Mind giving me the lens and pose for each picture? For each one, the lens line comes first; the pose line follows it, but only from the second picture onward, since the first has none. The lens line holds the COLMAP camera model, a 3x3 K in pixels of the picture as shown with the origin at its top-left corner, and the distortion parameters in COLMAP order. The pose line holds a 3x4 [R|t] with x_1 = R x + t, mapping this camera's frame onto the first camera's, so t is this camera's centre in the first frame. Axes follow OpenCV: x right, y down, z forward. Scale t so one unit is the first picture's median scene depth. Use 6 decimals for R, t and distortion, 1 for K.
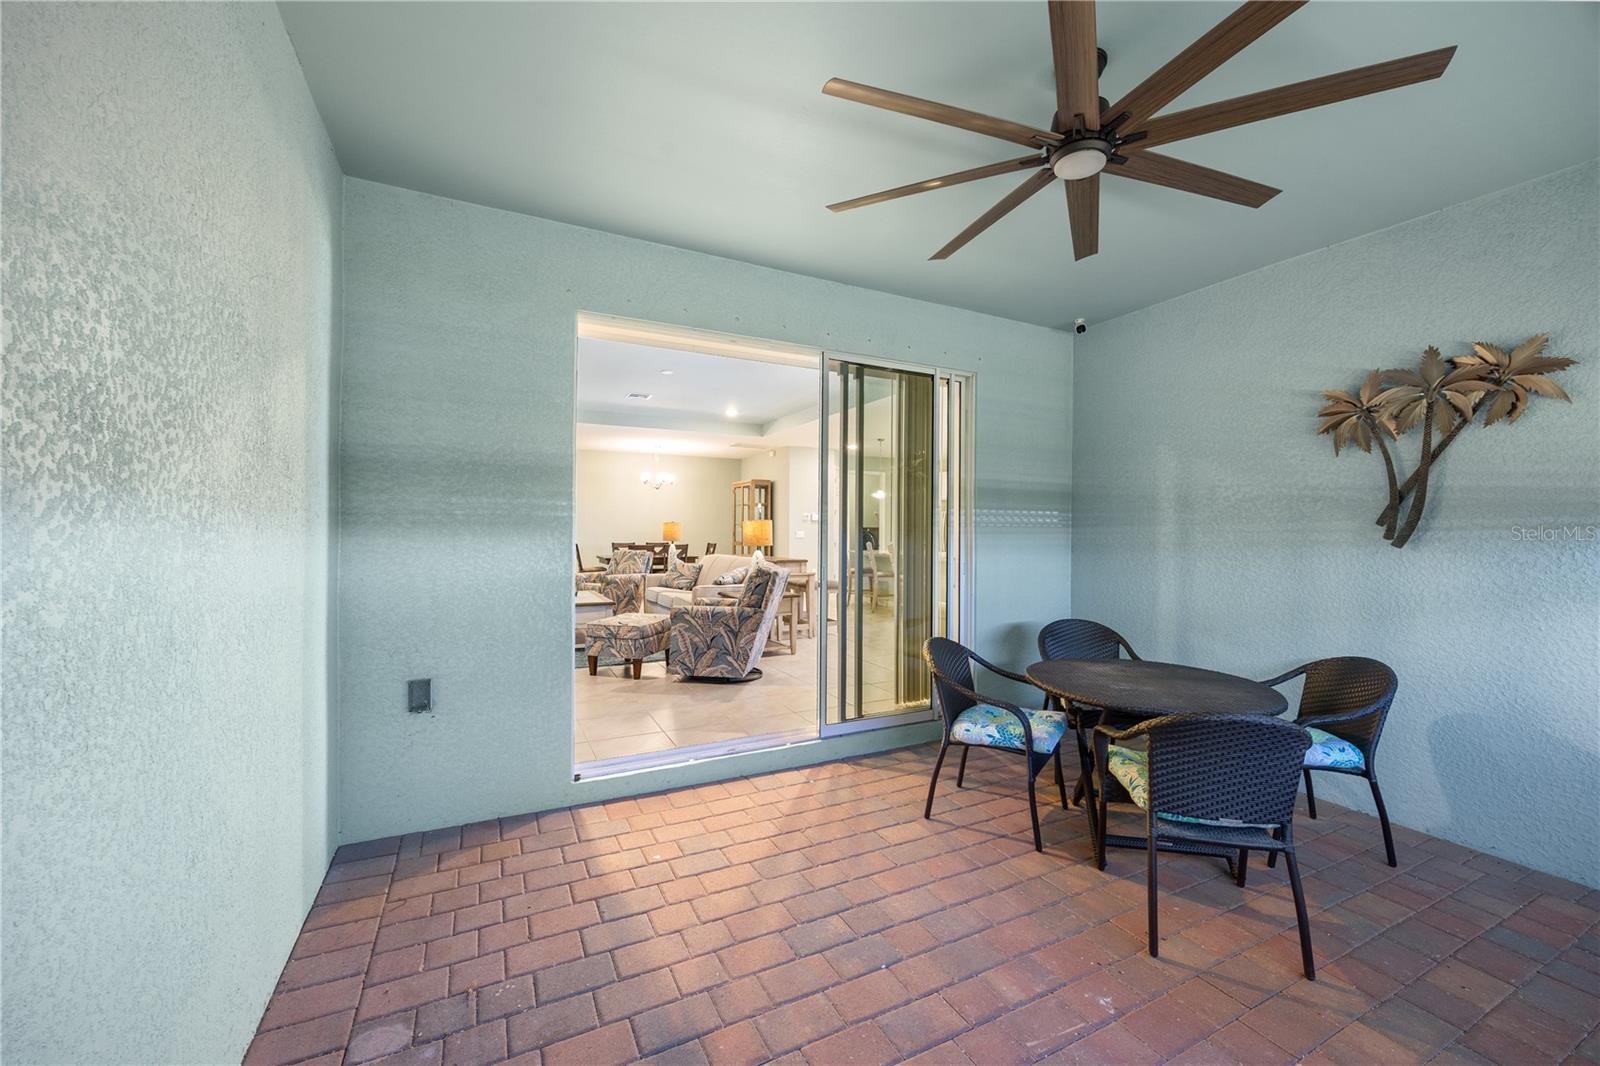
lens RADIAL K [[628.4, 0, 793.2], [0, 628.4, 519.6], [0, 0, 1]] dist [-0.001563, -0.000085]
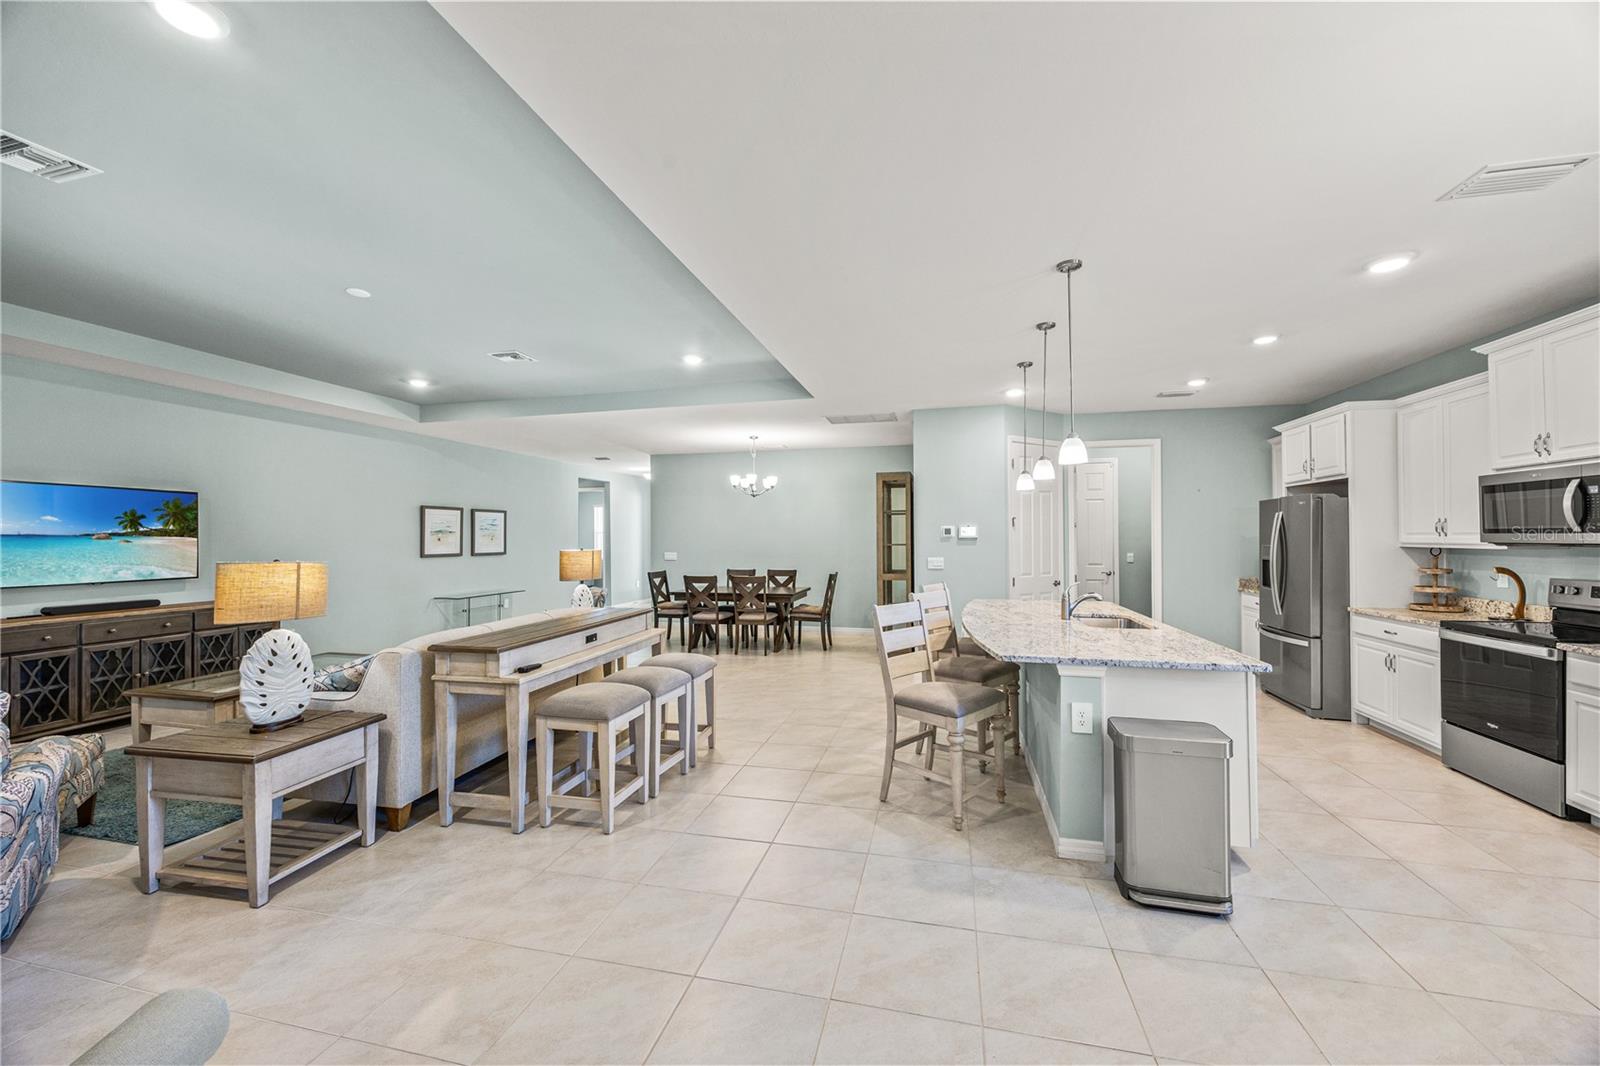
lens RADIAL K [[606.5, 0, 801.8], [0, 606.5, 539.2], [0, 0, 1]] dist [-0.000239, -0.000016]
pose [[0.766829, -0.009965, -0.641774, 0.625136], [0.021342, 0.999722, 0.009978, -0.012905], [0.641496, -0.021348, 0.766829, 1.156311]]
